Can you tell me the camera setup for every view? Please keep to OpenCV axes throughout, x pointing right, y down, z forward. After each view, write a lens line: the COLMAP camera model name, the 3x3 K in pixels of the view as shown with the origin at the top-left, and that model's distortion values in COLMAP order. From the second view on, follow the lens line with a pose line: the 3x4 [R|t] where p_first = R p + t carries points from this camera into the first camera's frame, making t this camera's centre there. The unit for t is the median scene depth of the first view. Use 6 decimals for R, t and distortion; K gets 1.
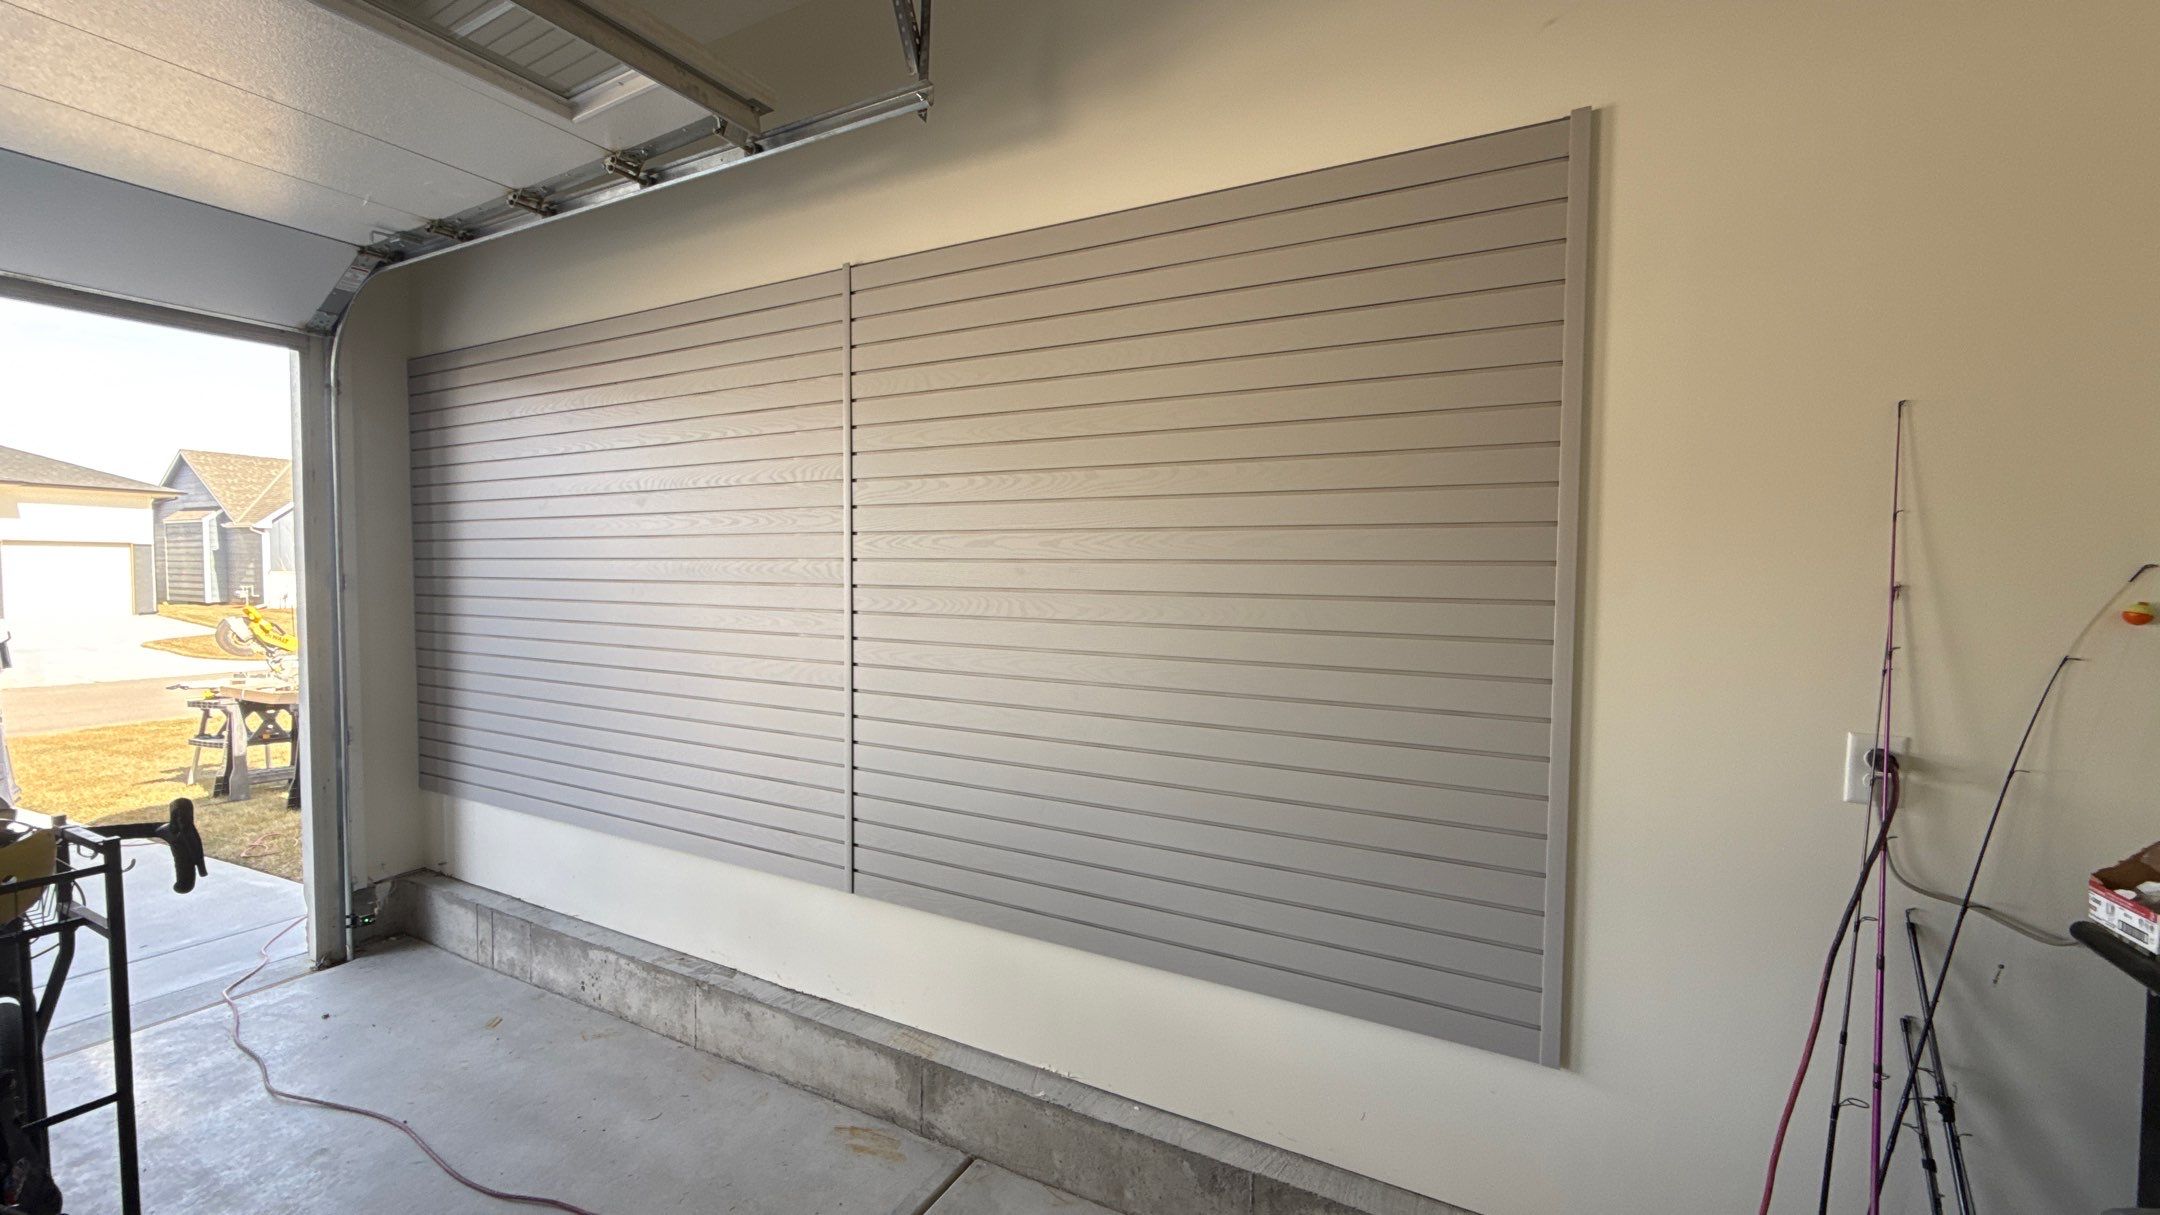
lens RADIAL K [[857.9, 0, 1084.8], [0, 857.9, 613.7], [0, 0, 1]] dist [-0.000572, 0.000591]
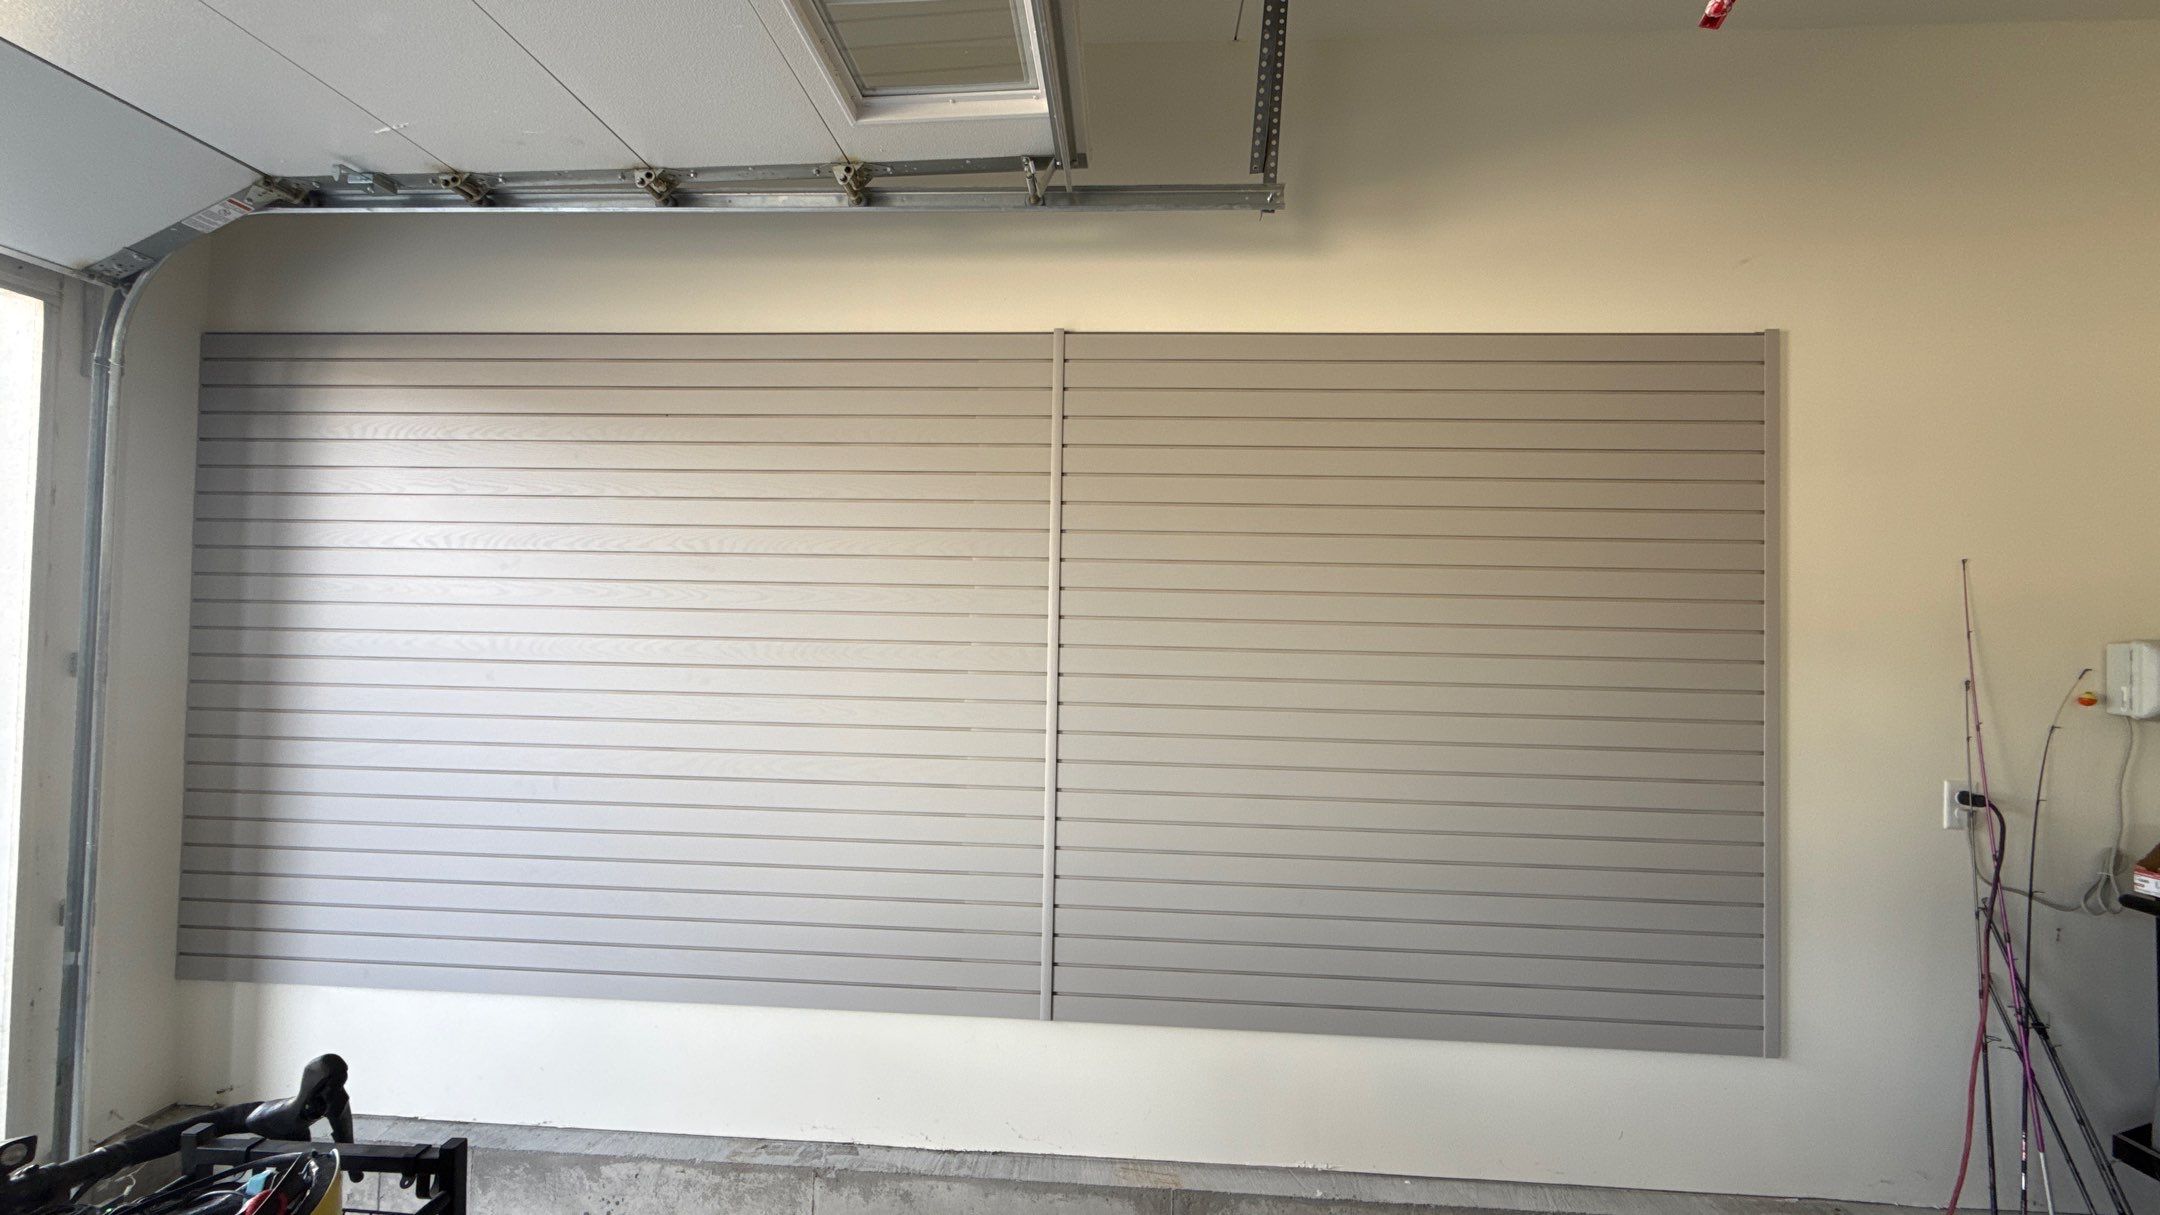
lens RADIAL K [[857.9, 0, 1084.8], [0, 857.9, 613.7], [0, 0, 1]] dist [-0.000572, 0.000591]
pose [[0.908741, 0.017425, 0.416996, -0.610624], [0.008375, 0.998166, -0.059960, -0.040545], [-0.417276, 0.057980, 0.906928, 0.153714]]
